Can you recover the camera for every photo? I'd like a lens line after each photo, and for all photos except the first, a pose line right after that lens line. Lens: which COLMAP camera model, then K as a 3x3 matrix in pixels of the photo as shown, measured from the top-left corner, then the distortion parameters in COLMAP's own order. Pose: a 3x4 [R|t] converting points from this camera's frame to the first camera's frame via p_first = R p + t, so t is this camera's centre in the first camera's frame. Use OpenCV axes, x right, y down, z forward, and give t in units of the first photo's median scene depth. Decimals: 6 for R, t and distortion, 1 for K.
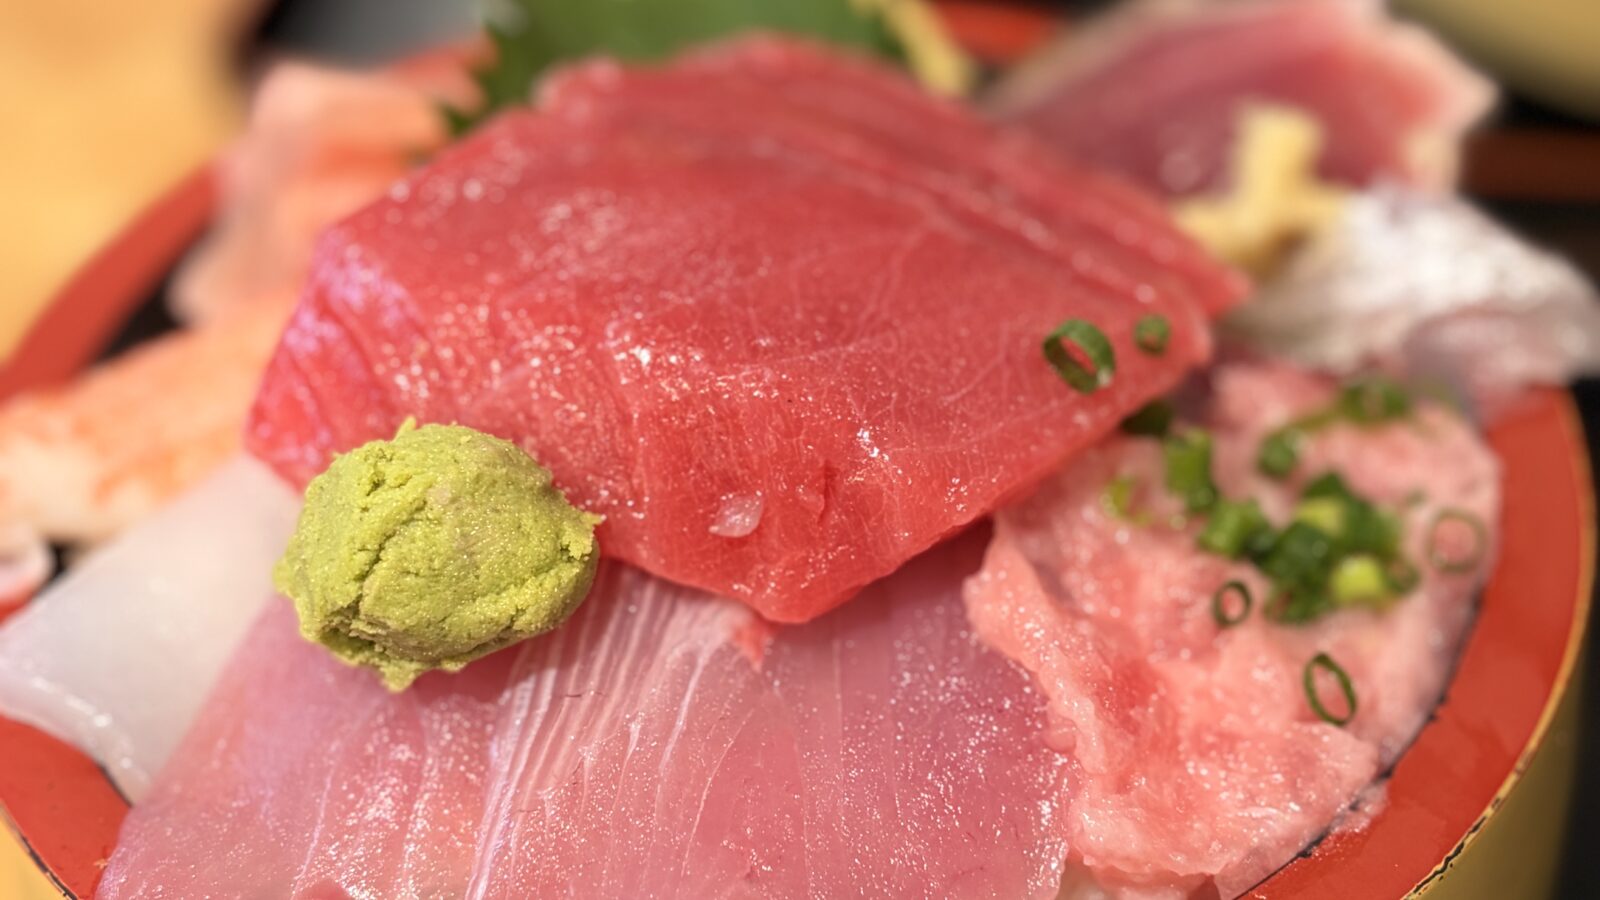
lens RADIAL K [[1879.3, 0, 795.9], [0, 1879.3, 450.7], [0, 0, 1]] dist [0.179682, 0.000000]
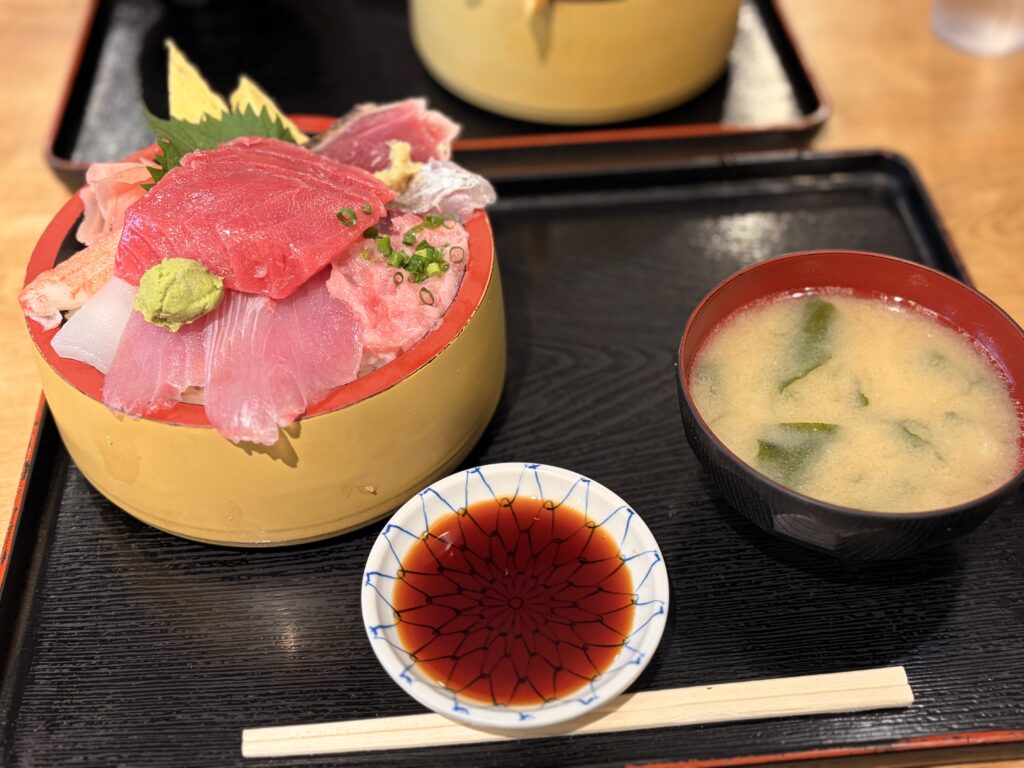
lens RADIAL K [[1210.3, 0, 510.8], [0, 1210.3, 380.2], [0, 0, 1]] dist [0.066643, 0.000000]
pose [[0.968867, -0.160324, 0.188660, -0.038844], [0.152038, 0.986689, 0.057701, 0.179169], [-0.195399, -0.027221, 0.980346, -1.417633]]
